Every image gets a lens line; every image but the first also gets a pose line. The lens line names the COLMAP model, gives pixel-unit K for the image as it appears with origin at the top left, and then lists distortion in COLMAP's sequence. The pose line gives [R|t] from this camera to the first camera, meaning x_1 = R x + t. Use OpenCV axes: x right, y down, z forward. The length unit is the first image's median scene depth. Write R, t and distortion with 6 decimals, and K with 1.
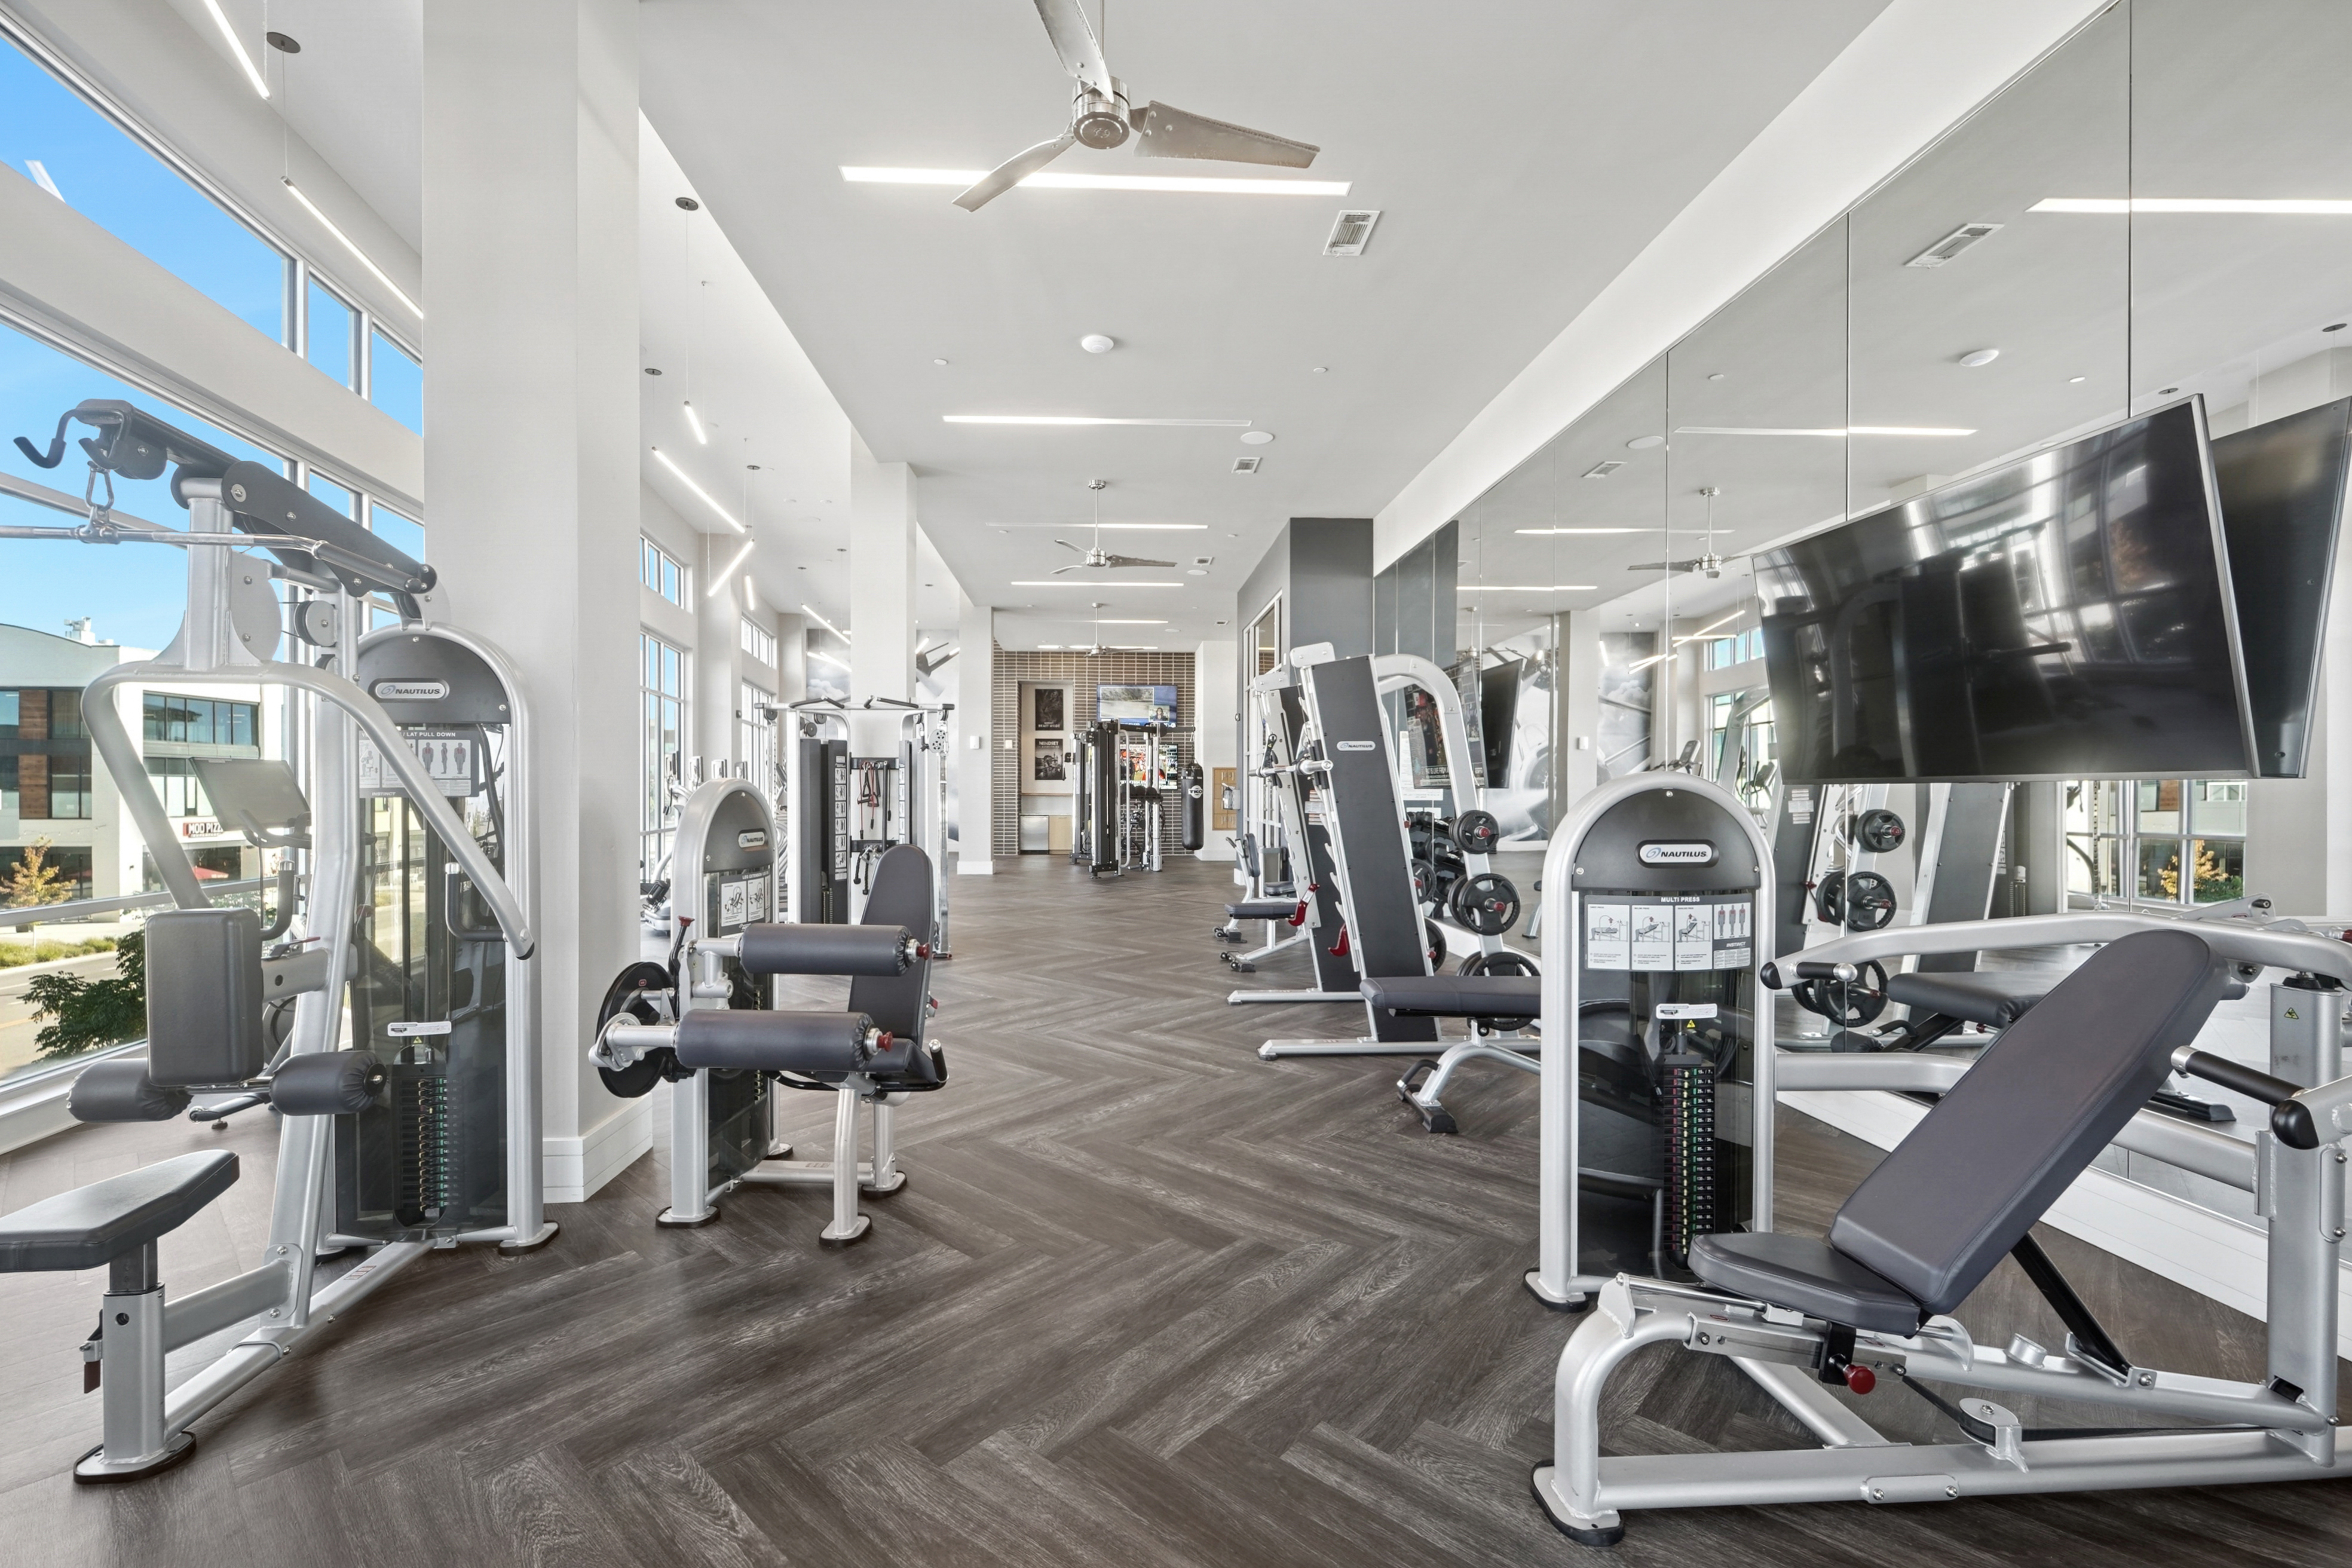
lens RADIAL K [[978.6, 0, 1152.8], [0, 978.6, 786.9], [0, 0, 1]] dist [-0.000303, -0.002840]
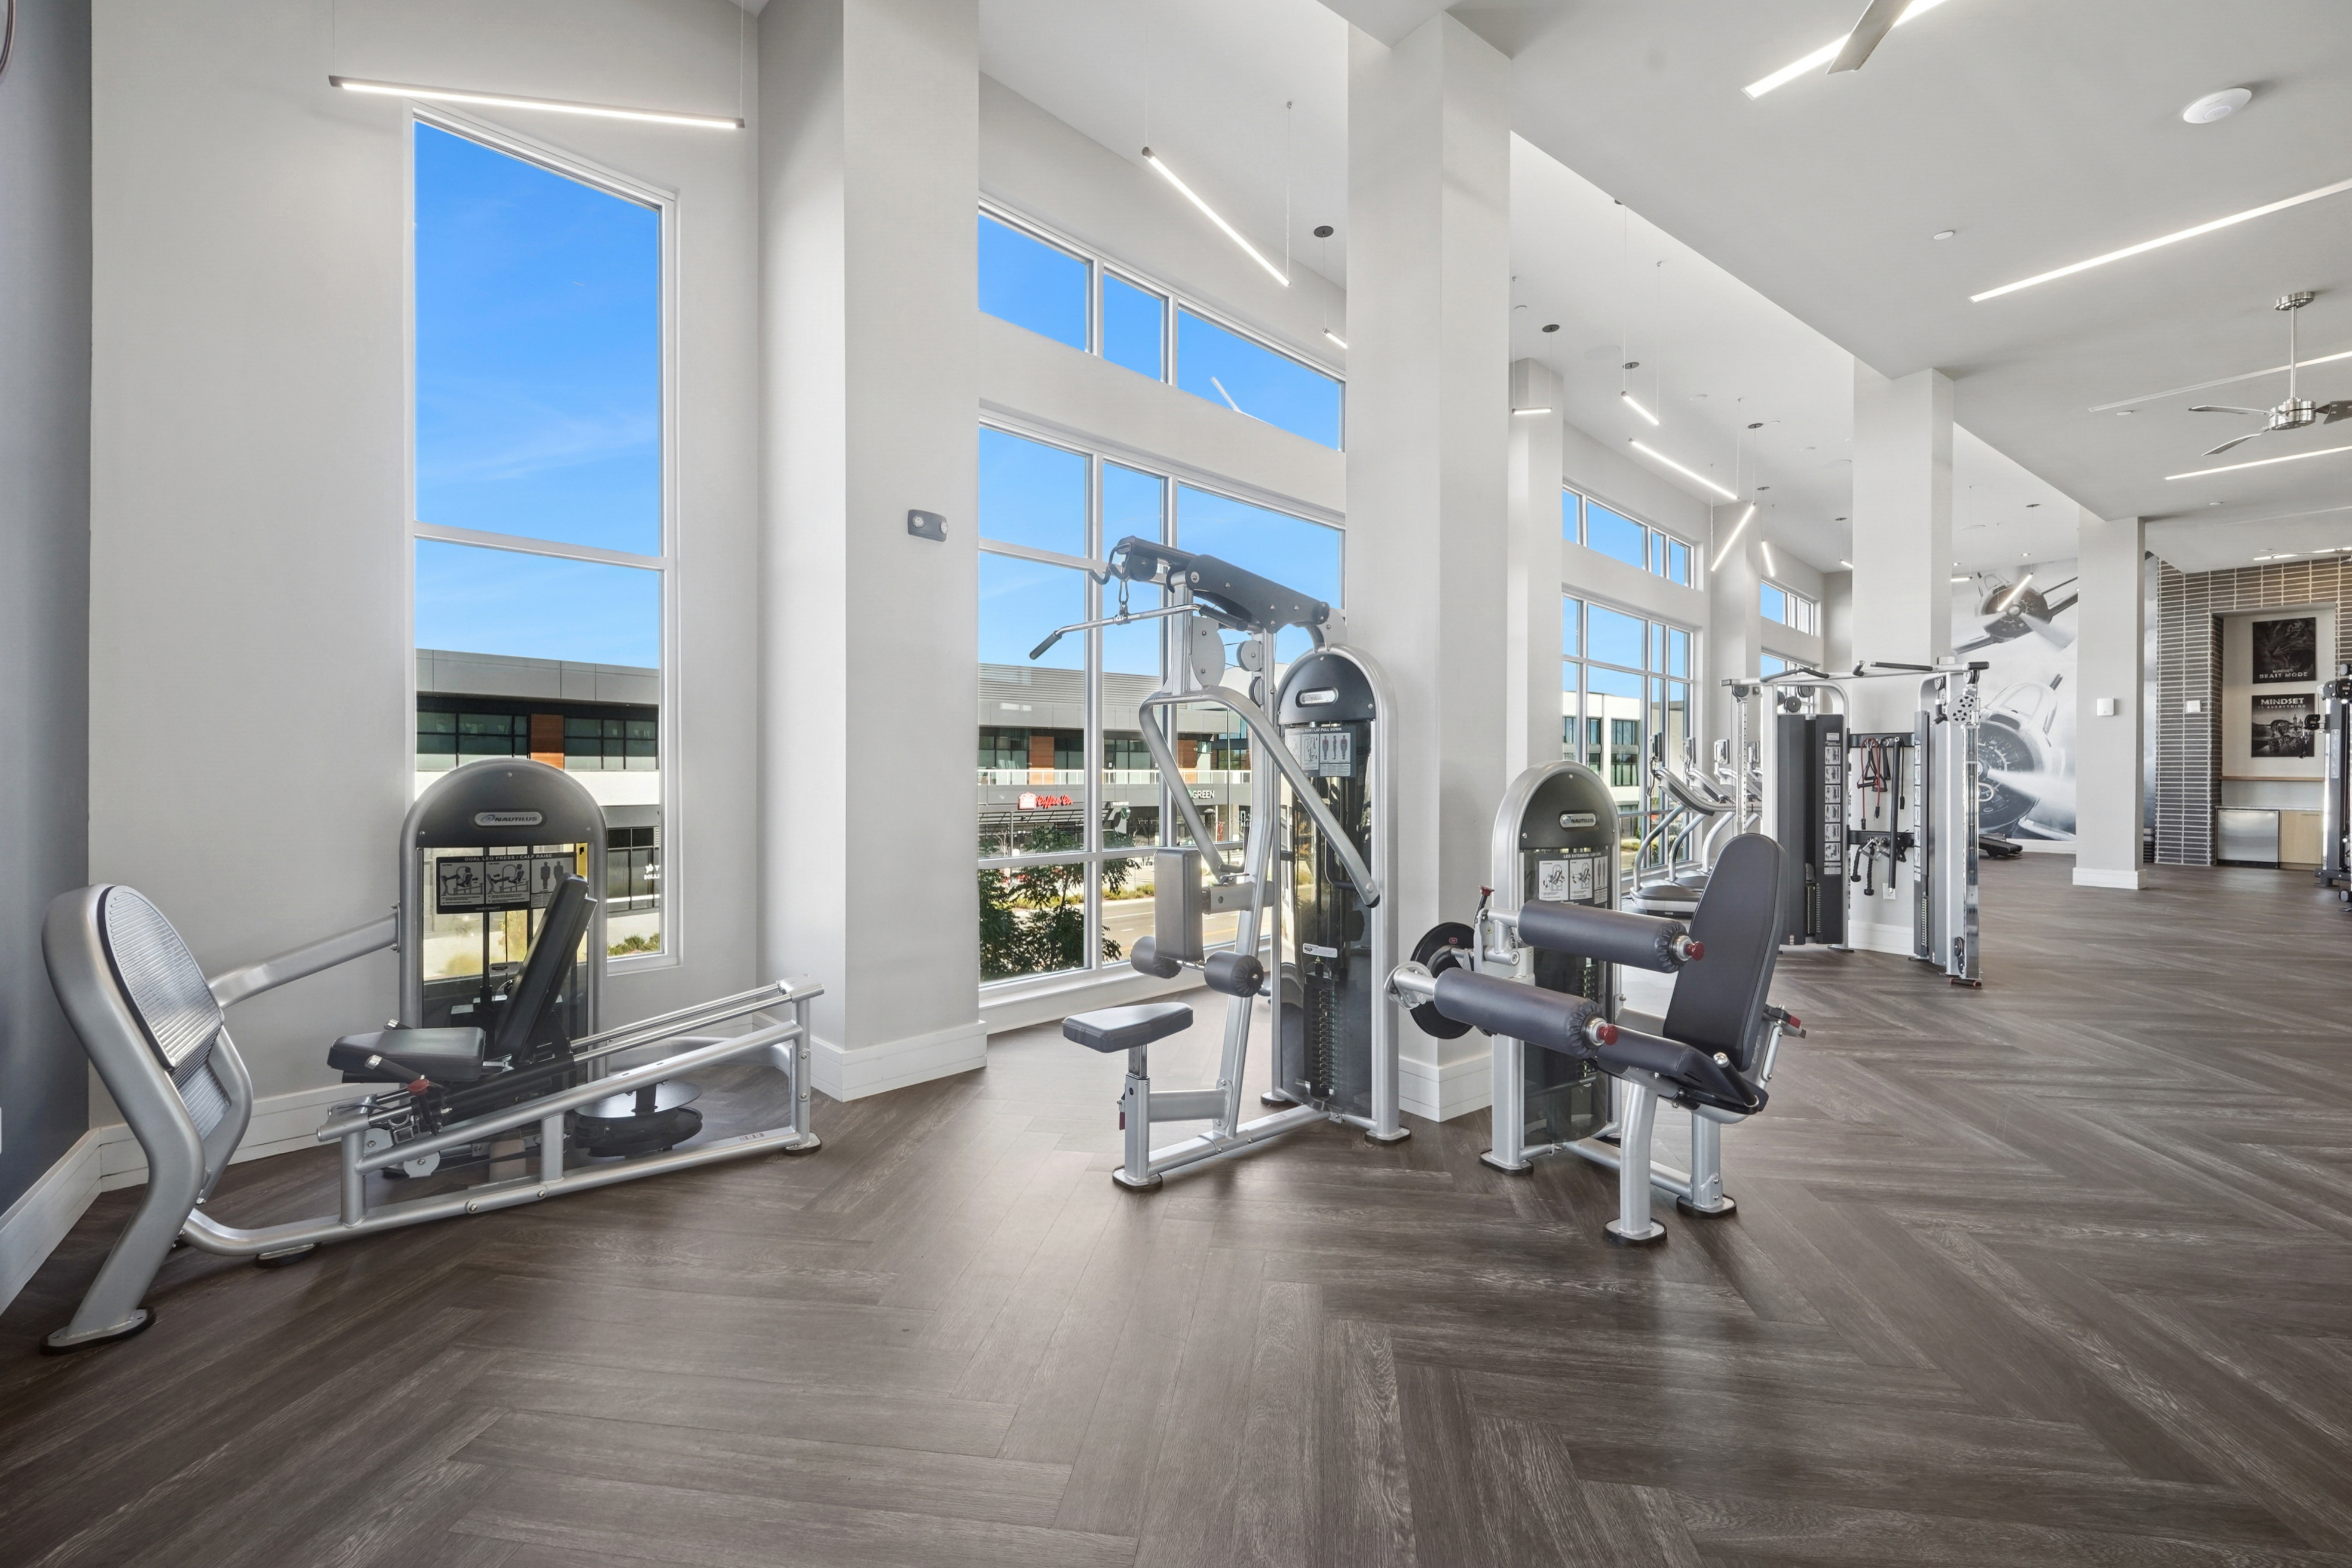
lens RADIAL K [[978.6, 0, 1177.8], [0, 978.6, 769.1], [0, 0, 1]] dist [-0.000303, -0.002840]
pose [[0.553607, 0.000167, -0.832778, 0.215887], [0.000927, 0.999999, 0.000817, -0.001382], [0.832777, -0.001225, 0.553607, 0.085041]]
